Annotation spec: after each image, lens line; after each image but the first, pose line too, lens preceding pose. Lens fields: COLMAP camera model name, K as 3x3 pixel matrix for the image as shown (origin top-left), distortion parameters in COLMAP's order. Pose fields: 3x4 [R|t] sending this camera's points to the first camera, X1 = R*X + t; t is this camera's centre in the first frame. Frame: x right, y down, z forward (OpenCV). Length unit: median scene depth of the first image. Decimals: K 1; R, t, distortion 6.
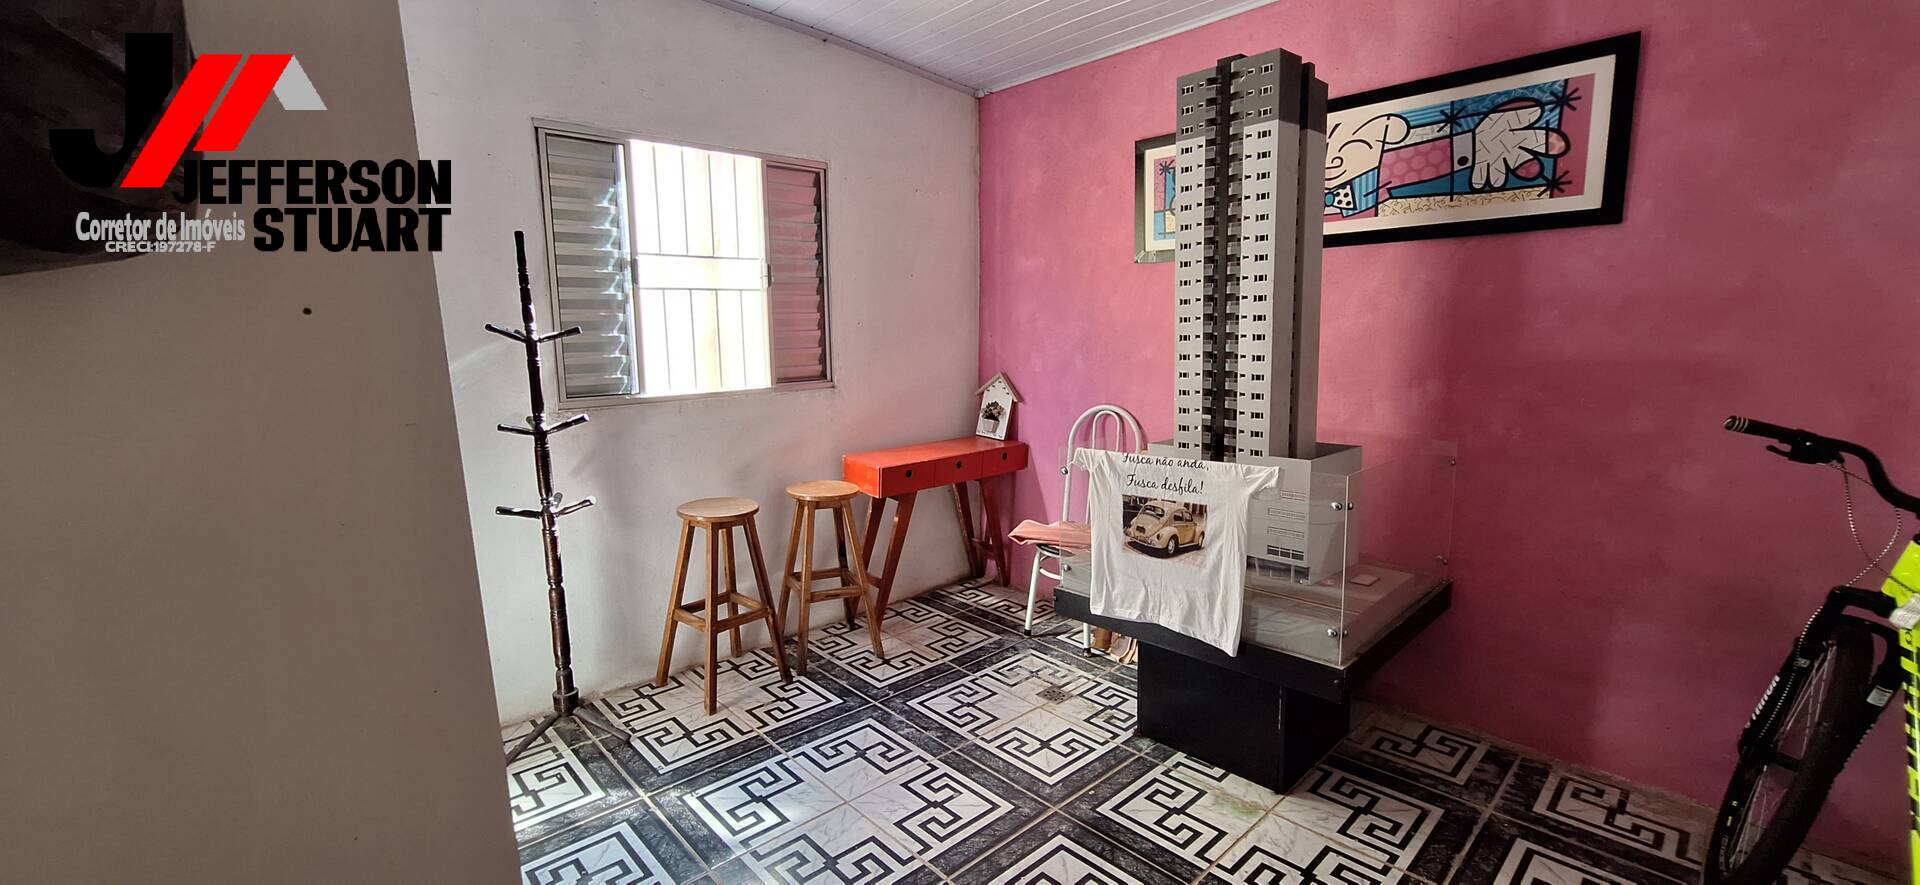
lens RADIAL K [[772.8, 0, 940.4], [0, 772.8, 444.0], [0, 0, 1]] dist [-0.000578, -0.000042]
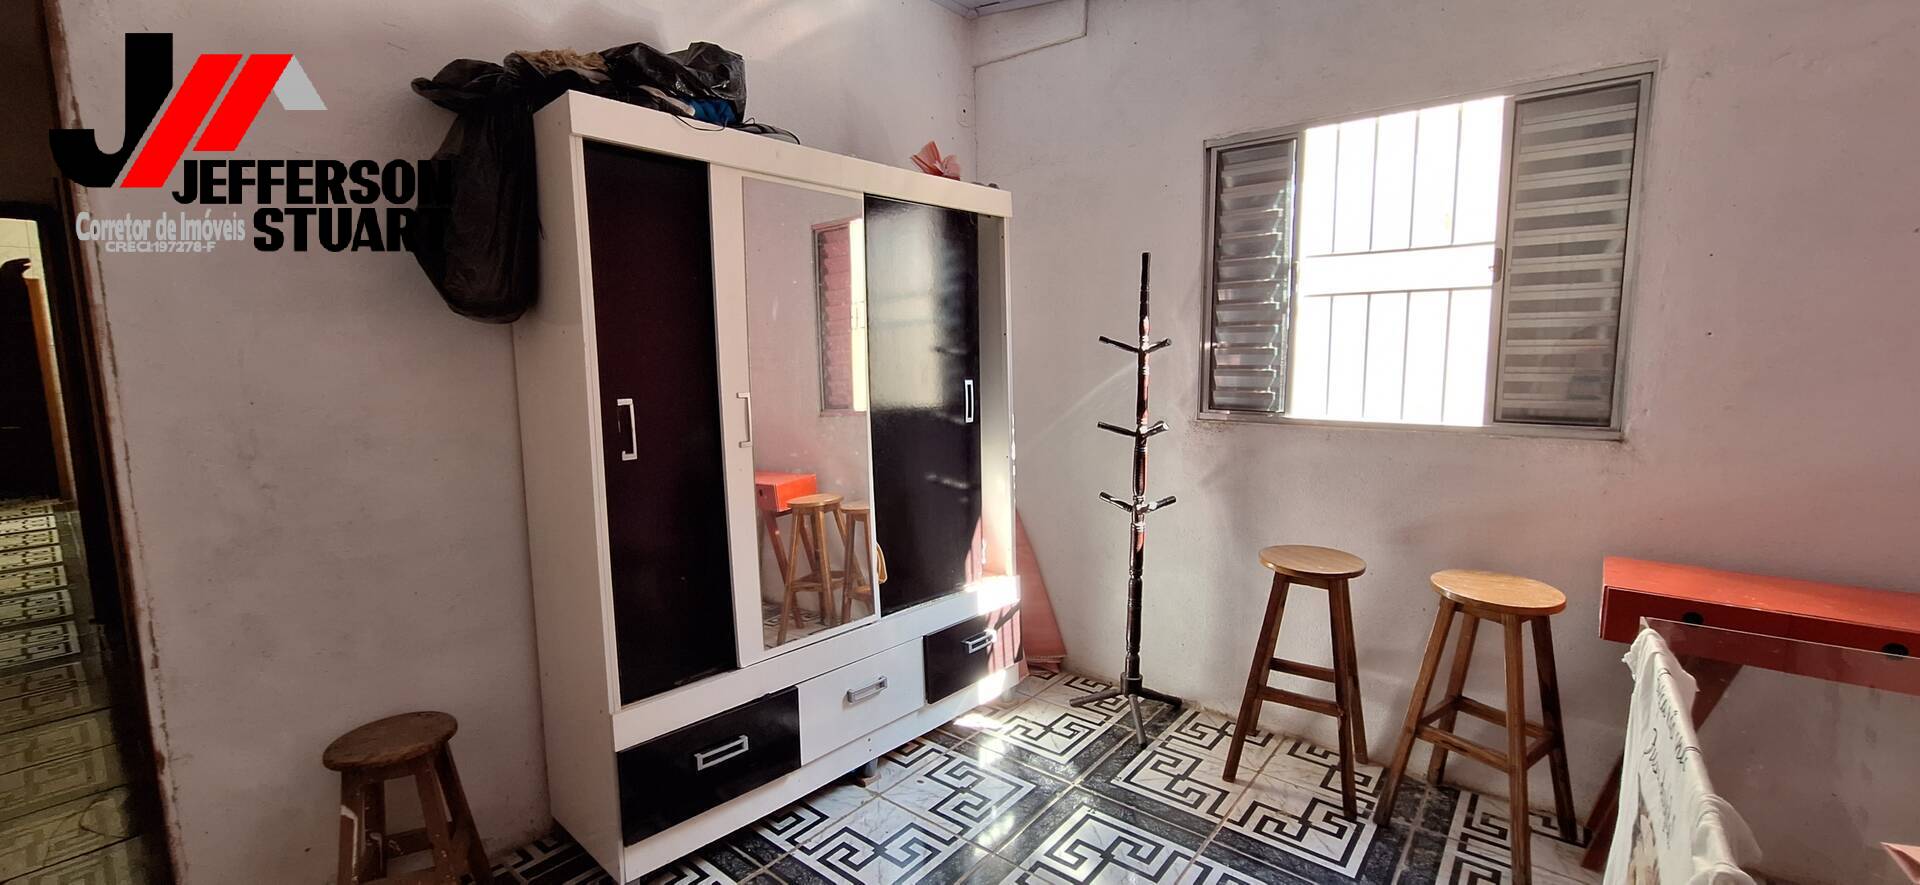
lens RADIAL K [[772.8, 0, 940.4], [0, 772.8, 444.0], [0, 0, 1]] dist [-0.000578, -0.000042]
pose [[0.147878, 0.135878, -0.979627, 0.447670], [-0.149572, 0.982197, 0.113656, -0.073516], [0.977630, 0.129718, 0.165568, 0.471333]]
